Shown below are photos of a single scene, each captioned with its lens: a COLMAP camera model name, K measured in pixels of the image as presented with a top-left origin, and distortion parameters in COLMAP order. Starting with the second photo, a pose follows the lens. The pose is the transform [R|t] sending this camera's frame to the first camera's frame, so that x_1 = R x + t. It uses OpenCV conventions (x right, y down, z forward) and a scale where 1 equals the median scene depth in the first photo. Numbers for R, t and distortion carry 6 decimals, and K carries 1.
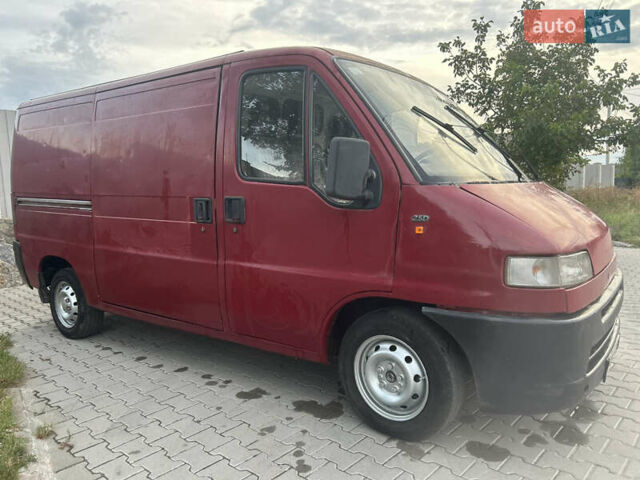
lens RADIAL K [[478.3, 0, 316.7], [0, 478.3, 240.8], [0, 0, 1]] dist [0.053394, -0.046625]
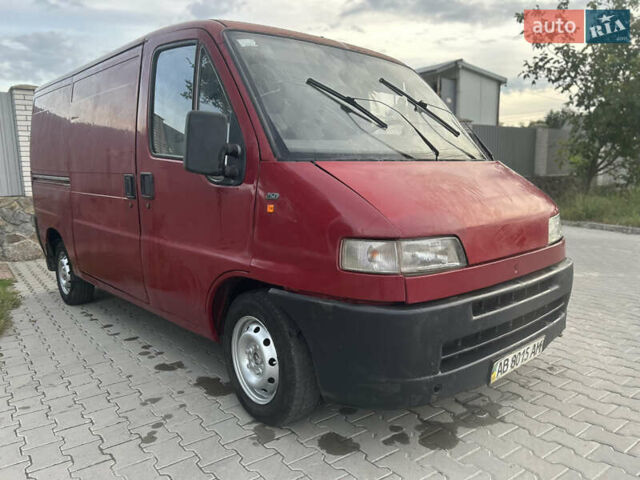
lens RADIAL K [[478.3, 0, 316.7], [0, 478.3, 240.8], [0, 0, 1]] dist [0.053394, -0.046625]
pose [[0.979990, 0.037781, -0.195429, 0.427710], [-0.031656, 0.998908, 0.034374, 0.005679], [0.196515, -0.027500, 0.980115, 0.069391]]
